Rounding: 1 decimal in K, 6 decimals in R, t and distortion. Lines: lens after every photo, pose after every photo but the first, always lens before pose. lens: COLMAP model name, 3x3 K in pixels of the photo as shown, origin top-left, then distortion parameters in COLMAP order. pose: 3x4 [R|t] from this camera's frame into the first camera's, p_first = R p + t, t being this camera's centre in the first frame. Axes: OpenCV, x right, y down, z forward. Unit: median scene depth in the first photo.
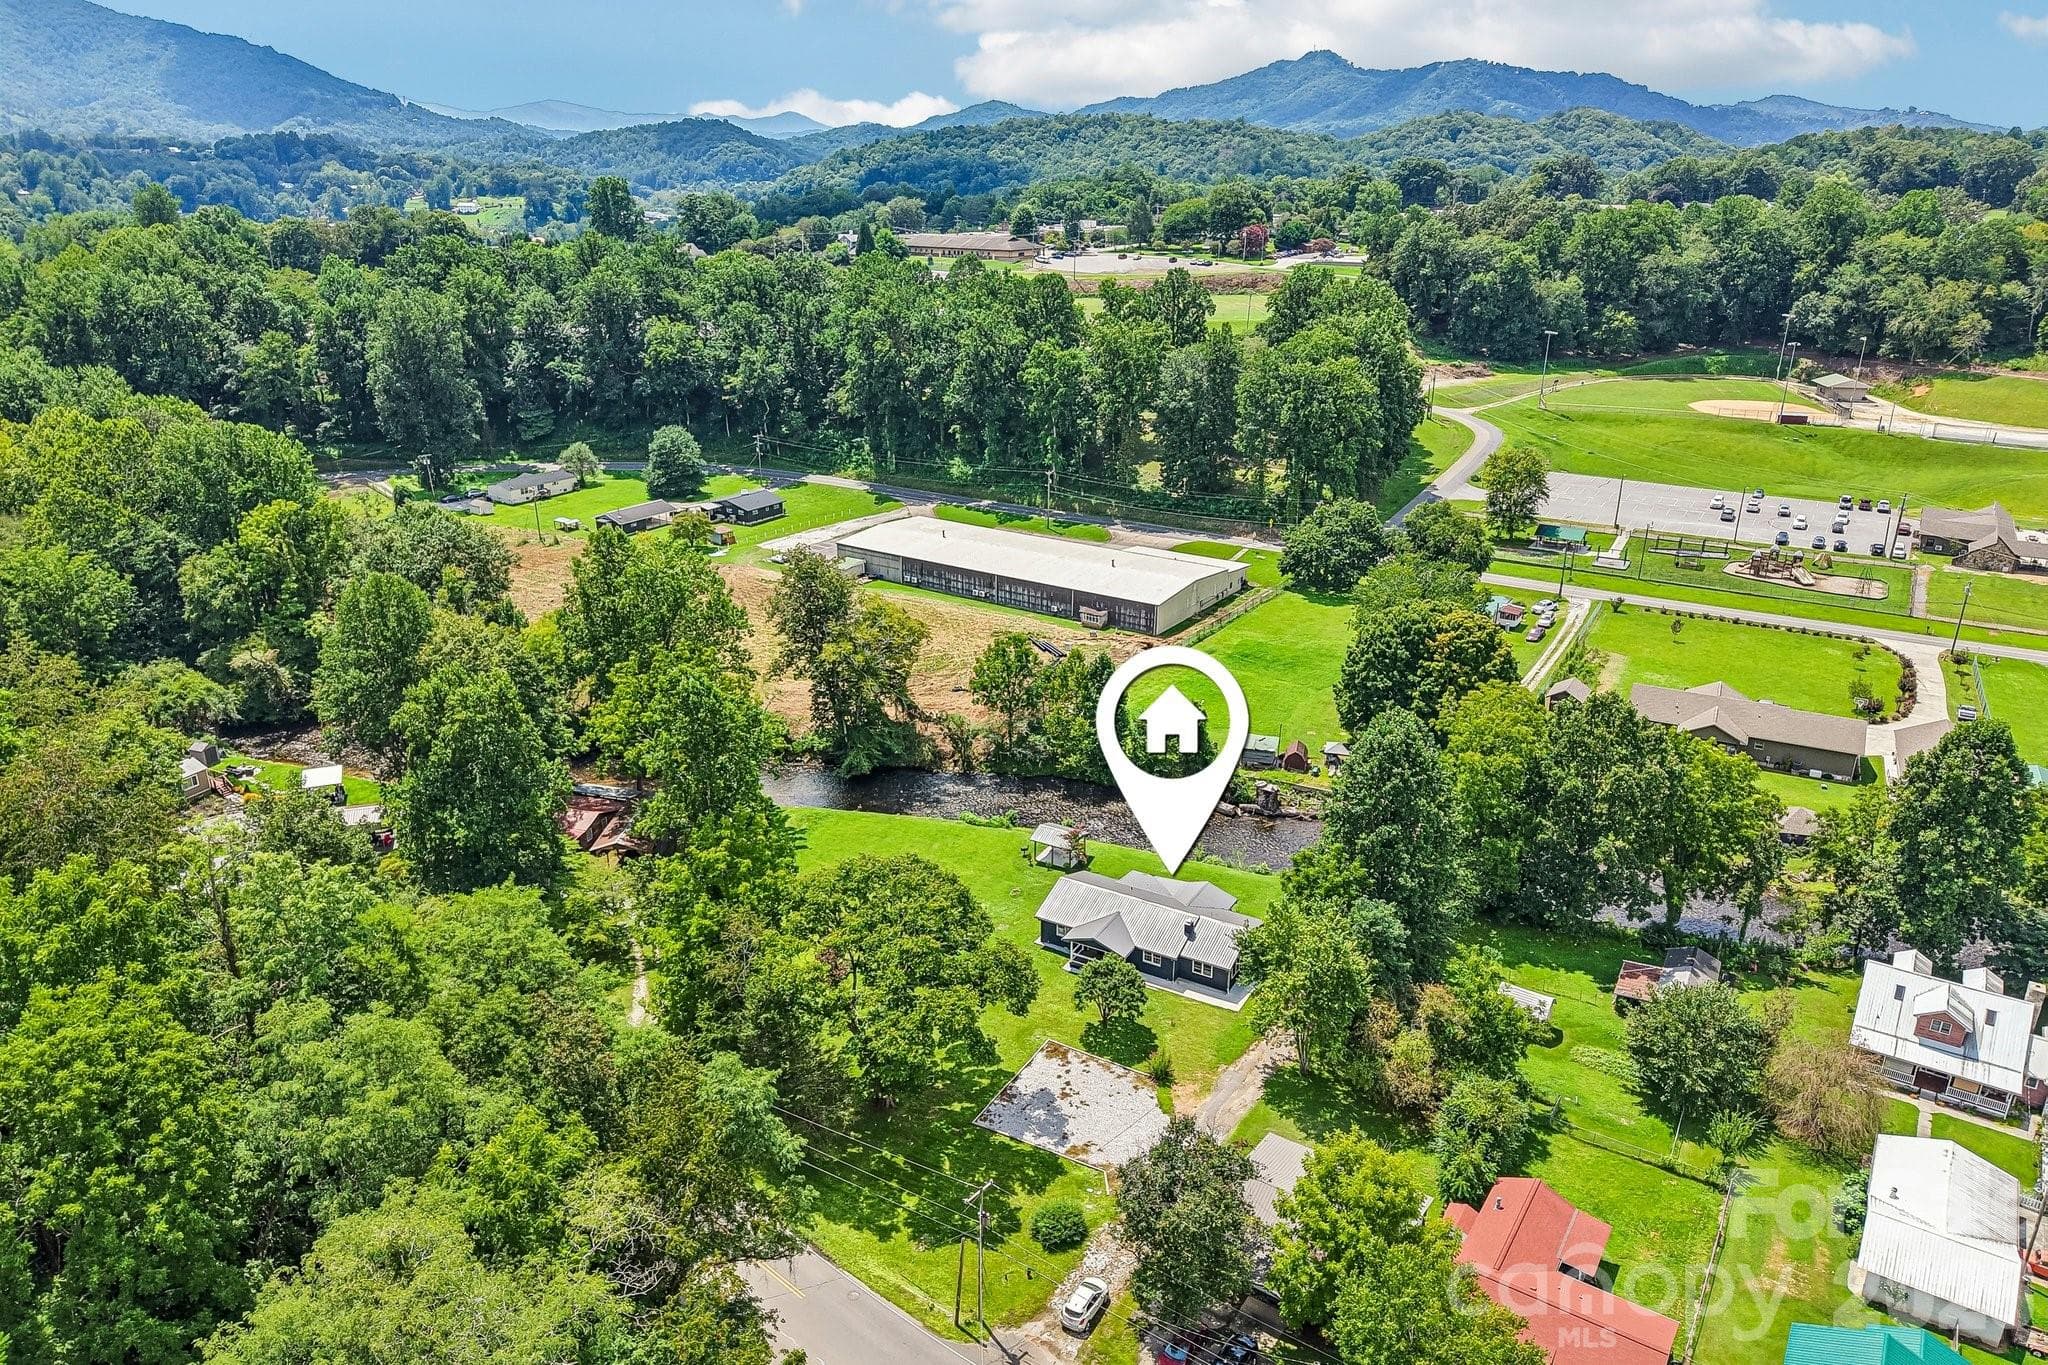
lens RADIAL K [[1298.8, 0, 1019.8], [0, 1298.8, 769.6], [0, 0, 1]] dist [0.001352, -0.014723]
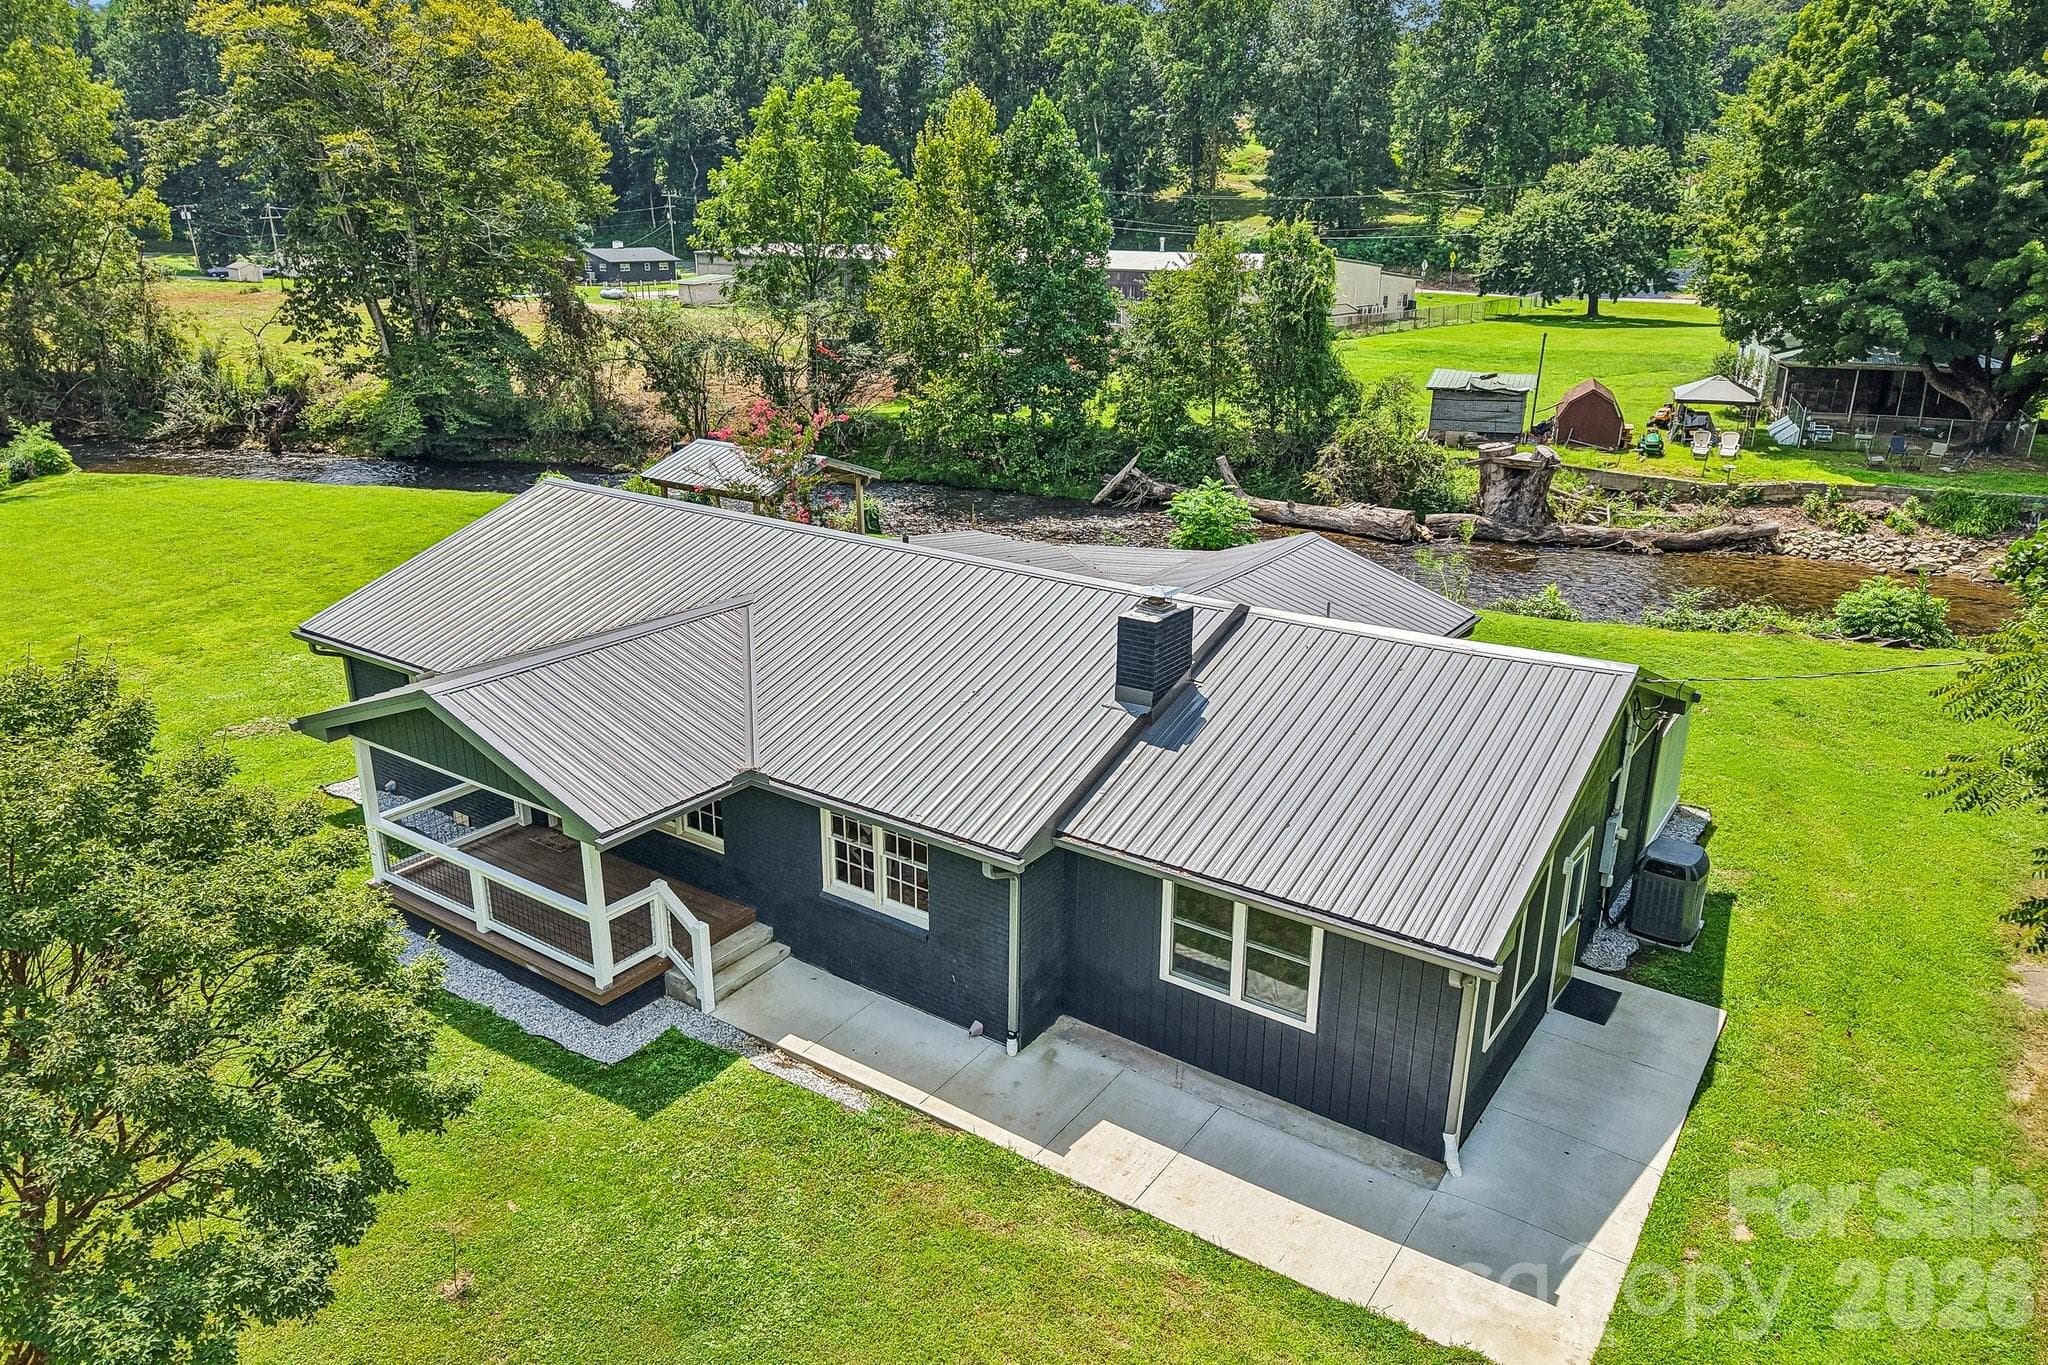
lens RADIAL K [[1356.4, 0, 1024.0], [0, 1356.4, 682.5], [0, 0, 1]] dist [0.002617, 0.000380]
pose [[0.995689, 0.027615, -0.088553, 0.098648], [-0.035999, 0.994871, -0.094528, 0.106315], [0.085488, 0.097308, 0.991576, 0.653592]]
